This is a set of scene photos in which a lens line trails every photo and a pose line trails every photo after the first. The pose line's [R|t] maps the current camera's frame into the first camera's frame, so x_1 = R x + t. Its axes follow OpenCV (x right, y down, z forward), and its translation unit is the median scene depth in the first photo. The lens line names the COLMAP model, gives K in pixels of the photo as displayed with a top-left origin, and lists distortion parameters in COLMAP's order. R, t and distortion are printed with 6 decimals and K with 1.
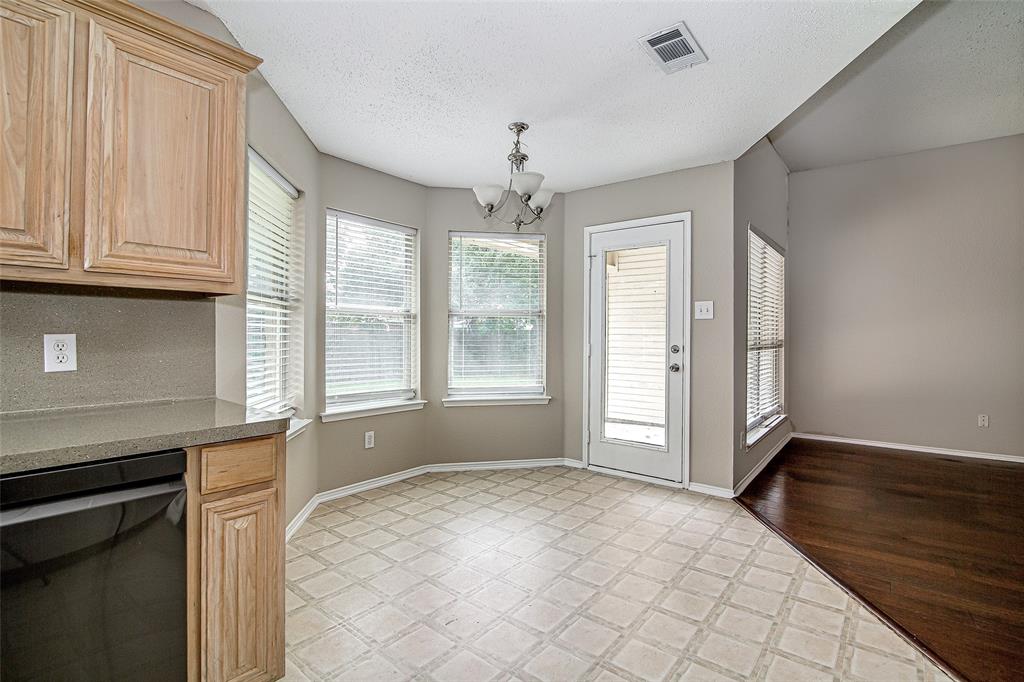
lens RADIAL K [[483.3, 0, 507.3], [0, 483.3, 334.4], [0, 0, 1]] dist [-0.002438, -0.000140]
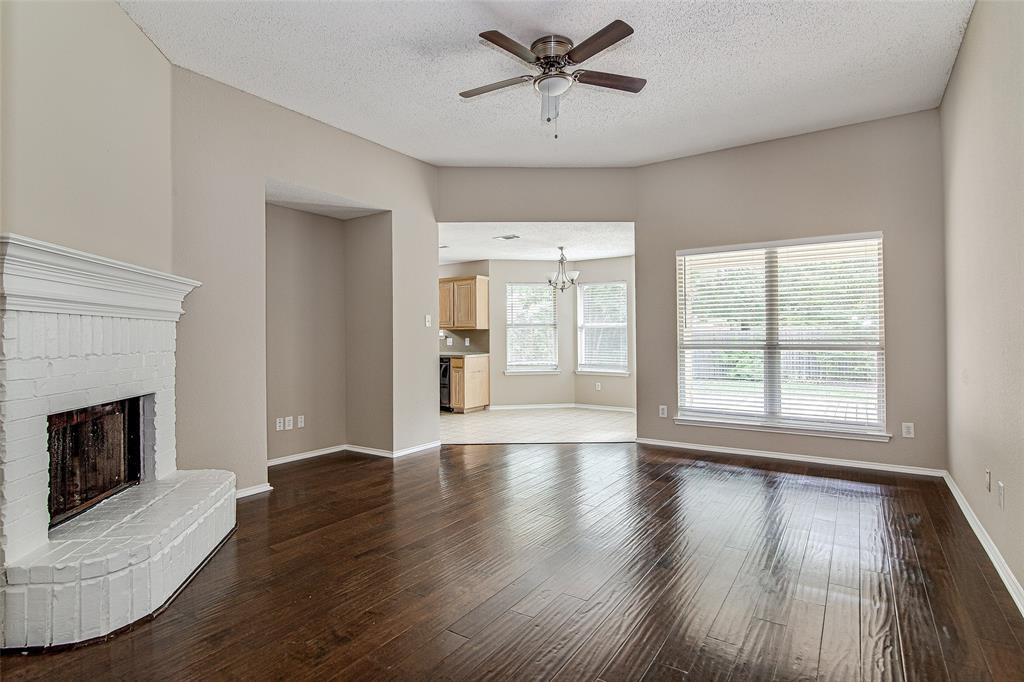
lens RADIAL K [[483.3, 0, 507.3], [0, 483.3, 334.4], [0, 0, 1]] dist [-0.002438, -0.000140]
pose [[0.067428, -0.011588, -0.997657, 1.875848], [0.008062, 0.999906, -0.011069, 0.008770], [0.997692, -0.007297, 0.067515, 0.467456]]
